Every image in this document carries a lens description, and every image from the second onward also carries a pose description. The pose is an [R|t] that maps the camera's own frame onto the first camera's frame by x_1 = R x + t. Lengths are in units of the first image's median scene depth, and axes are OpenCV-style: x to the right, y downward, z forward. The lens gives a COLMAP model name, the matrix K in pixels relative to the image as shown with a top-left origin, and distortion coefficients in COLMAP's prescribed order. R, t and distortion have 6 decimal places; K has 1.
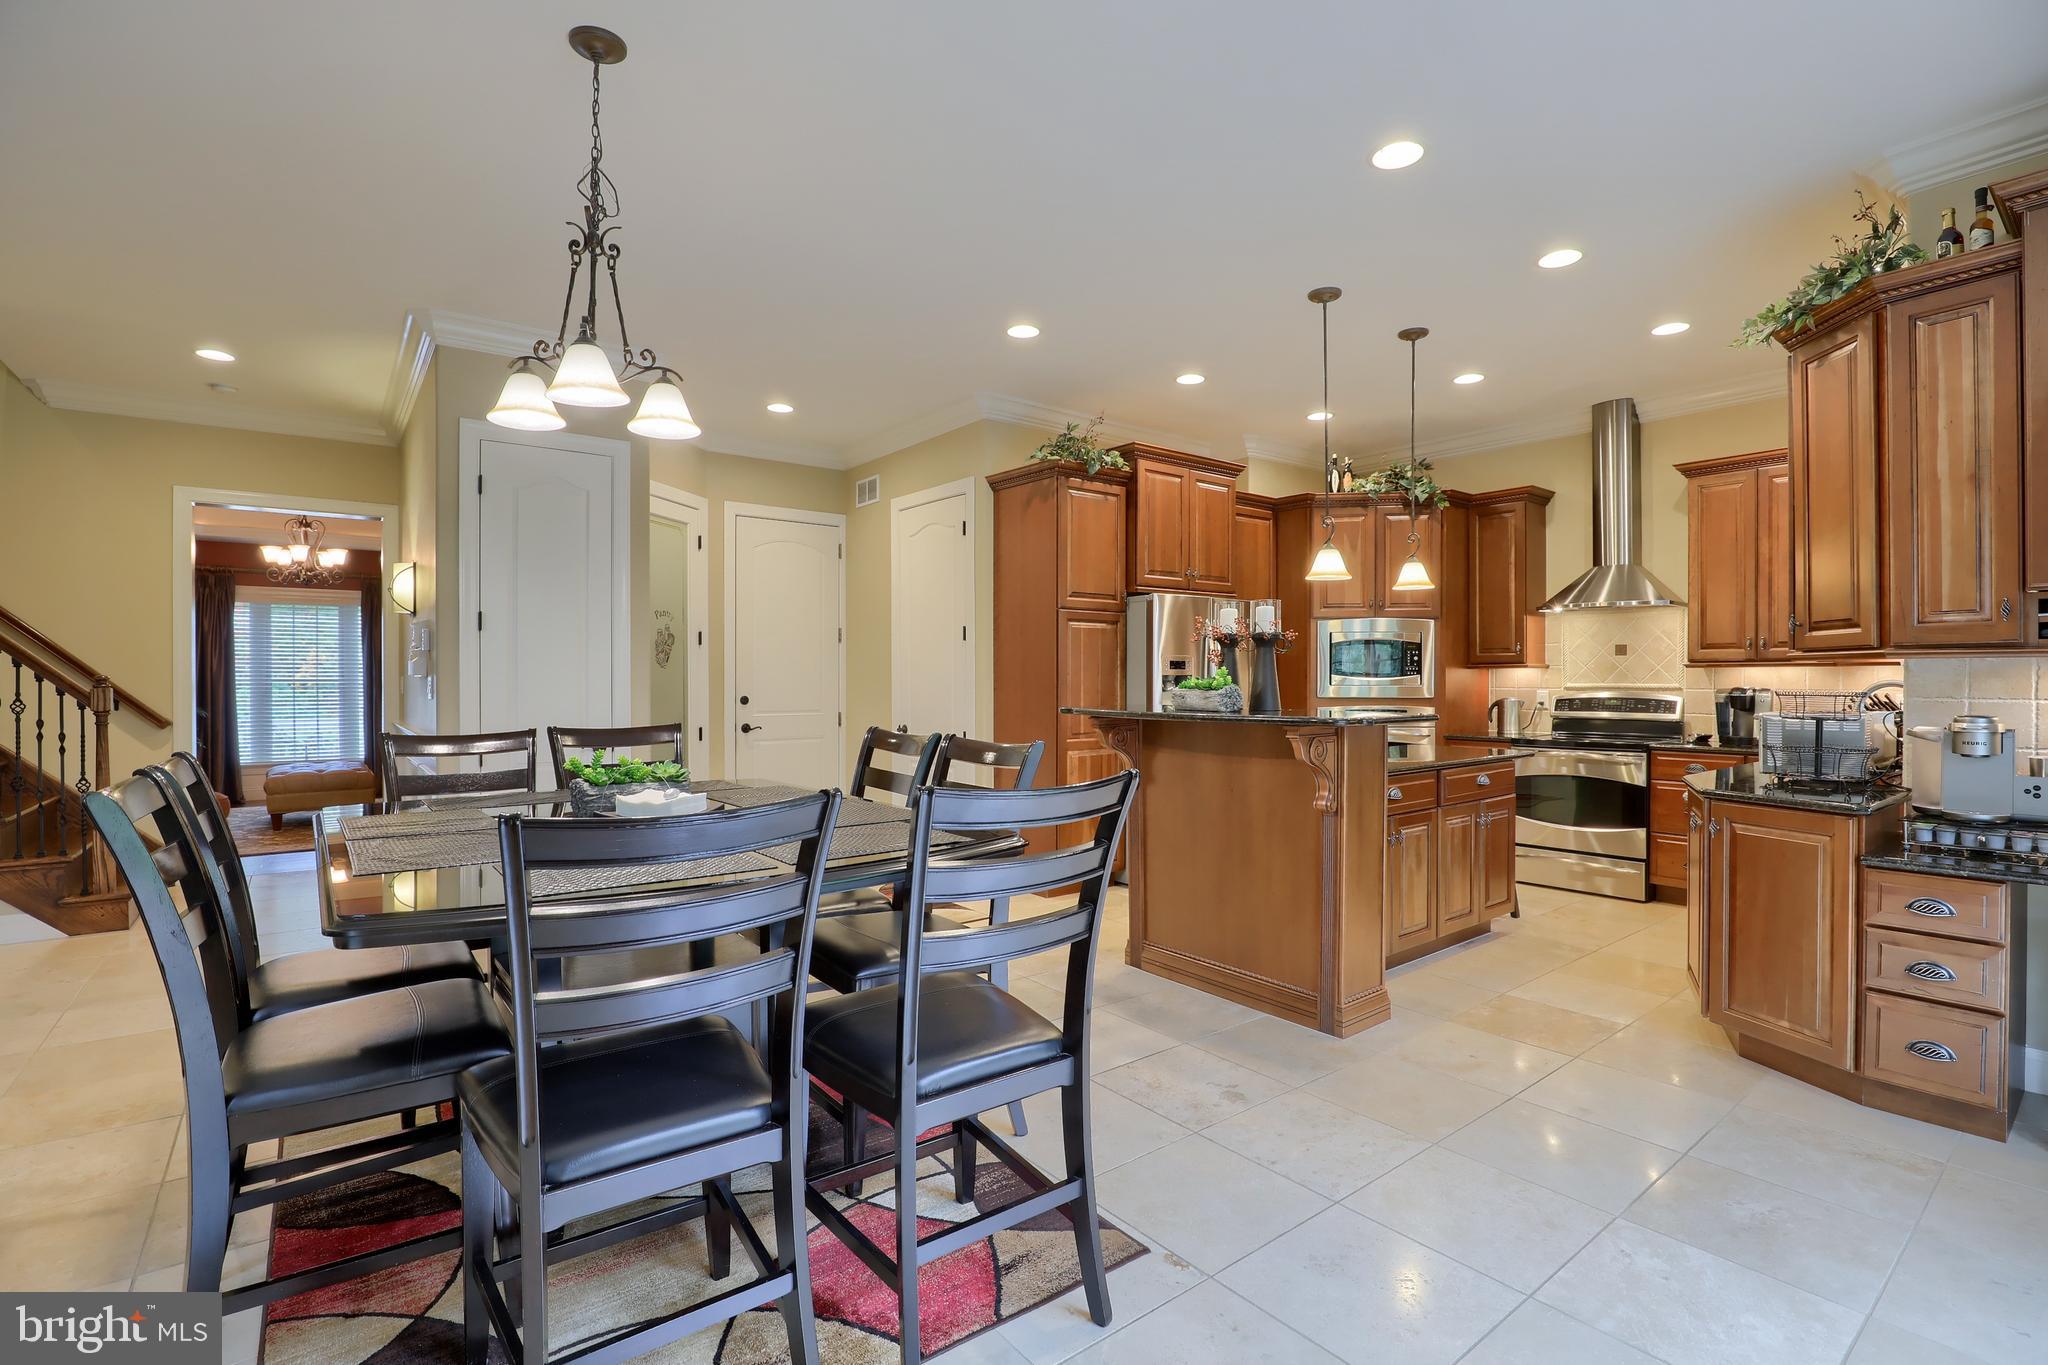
lens RADIAL K [[943.3, 0, 1010.2], [0, 943.3, 685.4], [0, 0, 1]] dist [-0.031117, 0.007675]
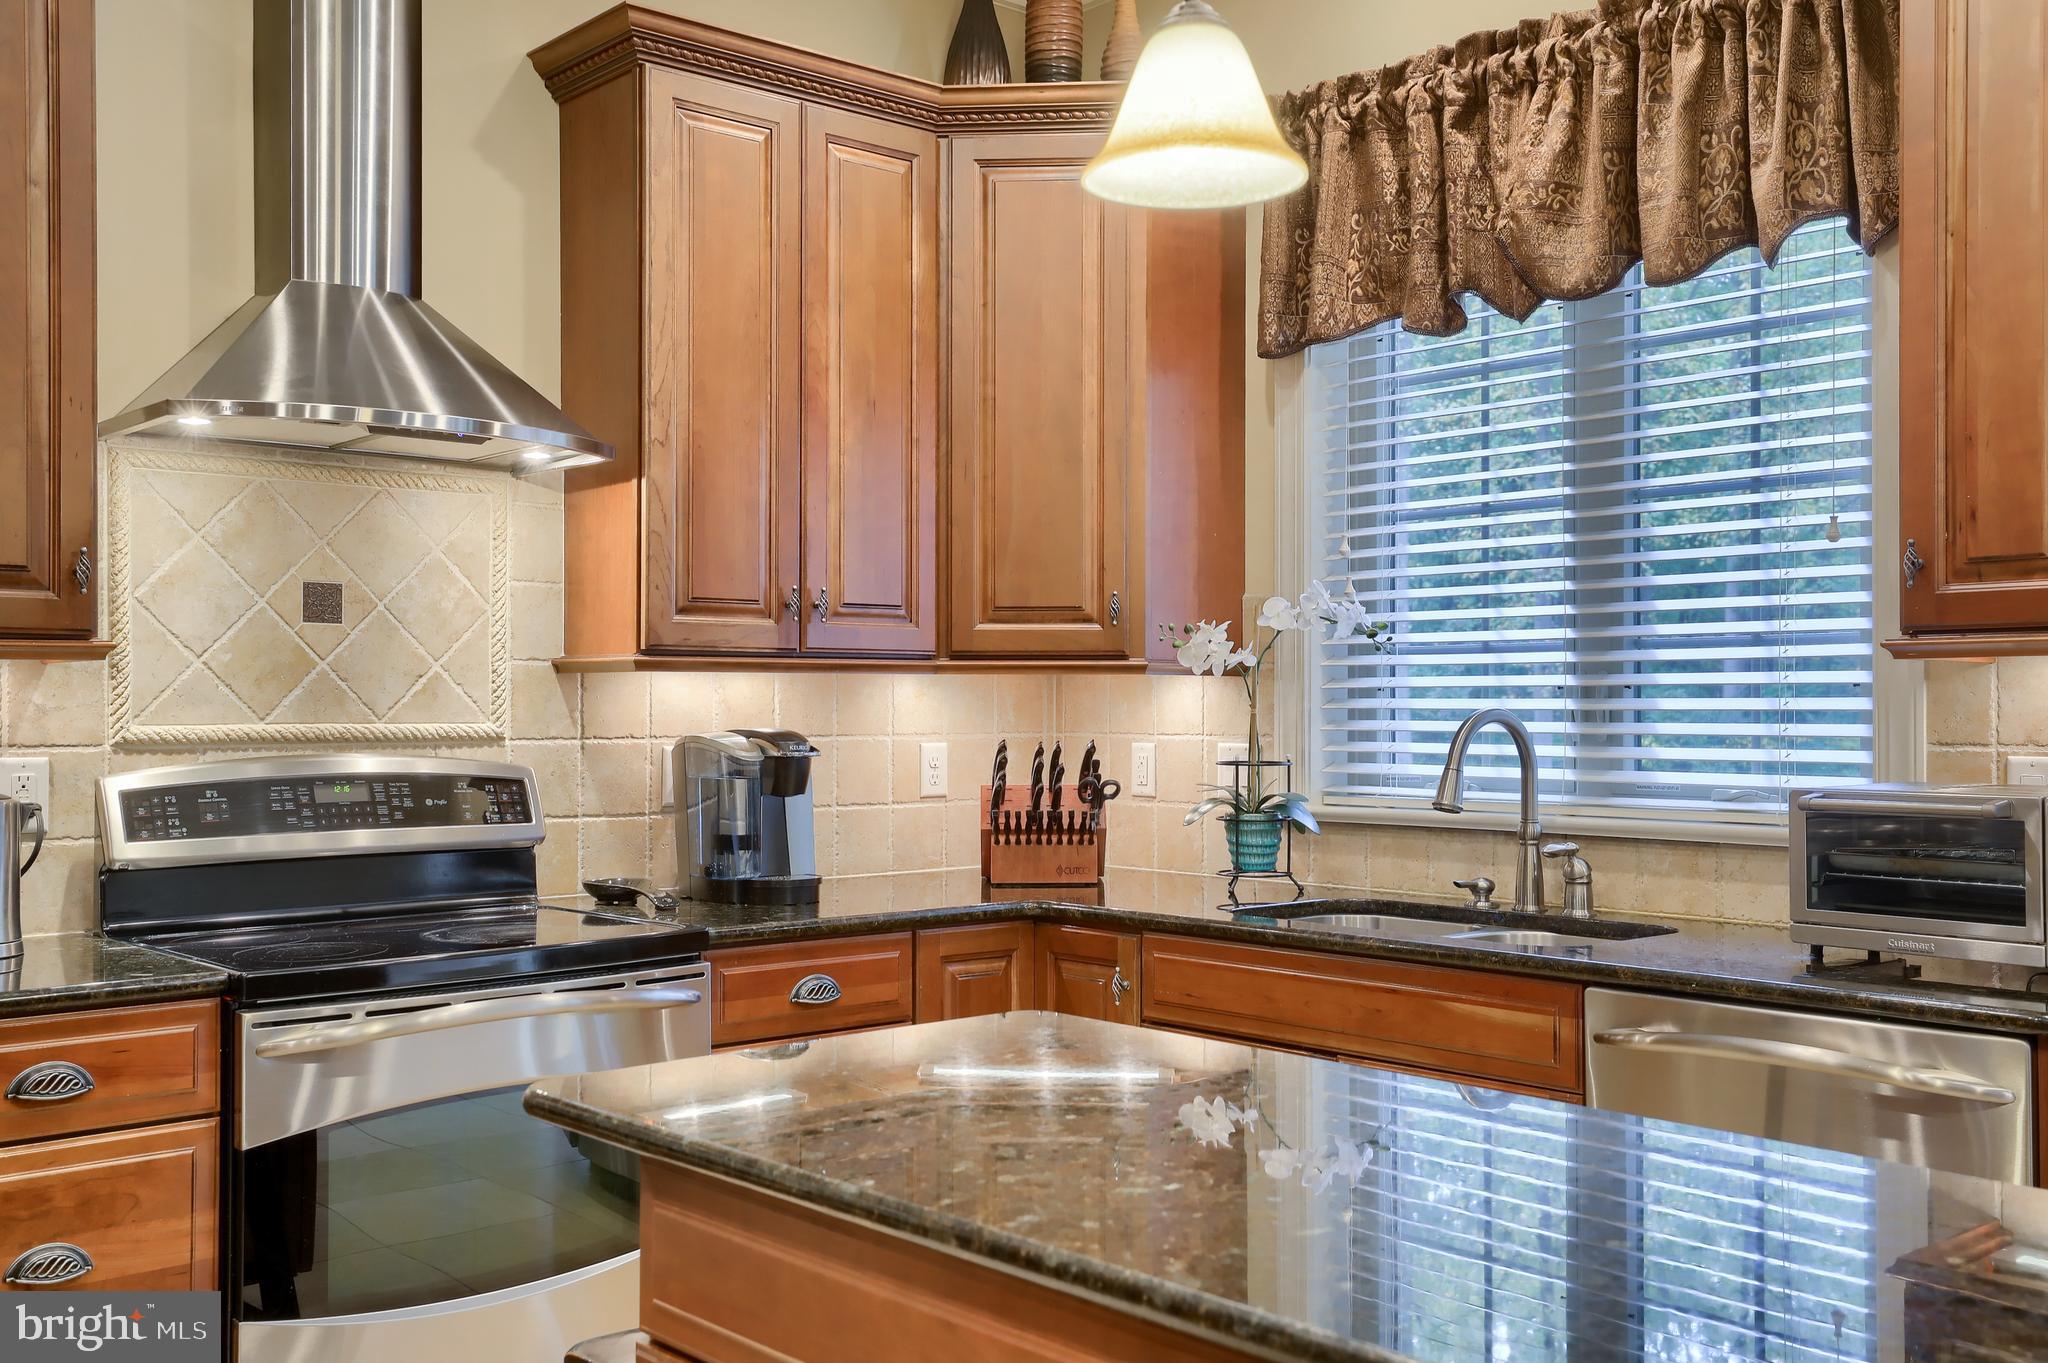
lens RADIAL K [[1924.0, 0, 1022.3], [0, 1924.0, 703.0], [0, 0, 1]] dist [0.031568, 0.000000]
pose [[-0.082972, 0.004399, 0.996542, 0.072103], [0.009617, 0.999947, -0.003614, -0.004360], [-0.996505, 0.009284, -0.083010, 0.881687]]
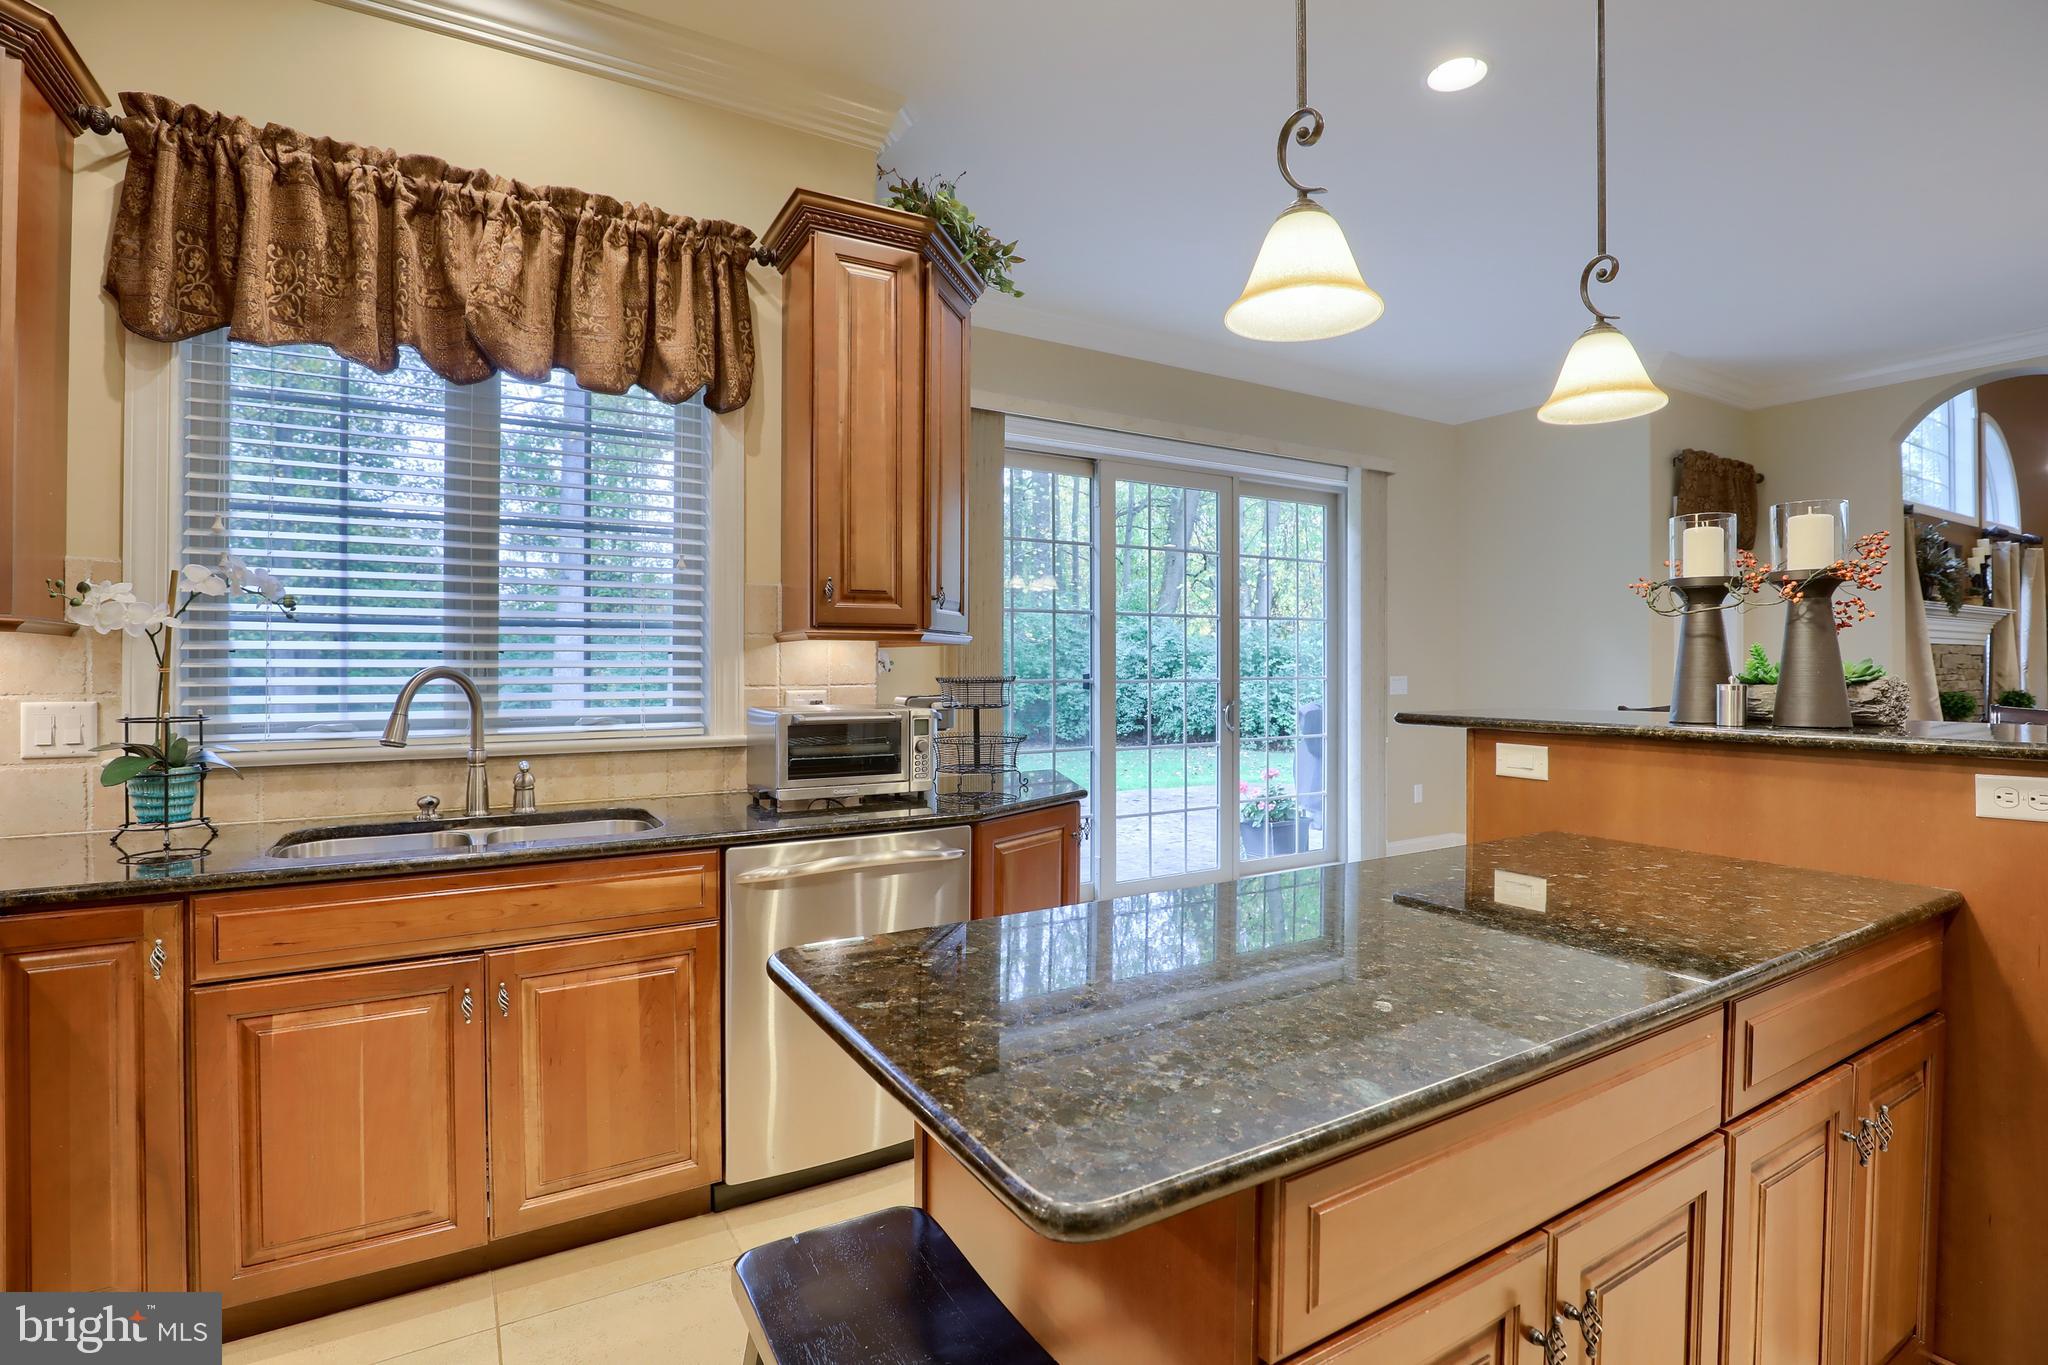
lens RADIAL K [[943.3, 0, 1036.3], [0, 943.3, 658.3], [0, 0, 1]] dist [-0.031117, 0.007675]
pose [[-0.992967, 0.002672, 0.118357, 0.382230], [0.003310, 0.999981, 0.005197, -0.008443], [-0.118341, 0.005553, -0.992957, 1.047483]]
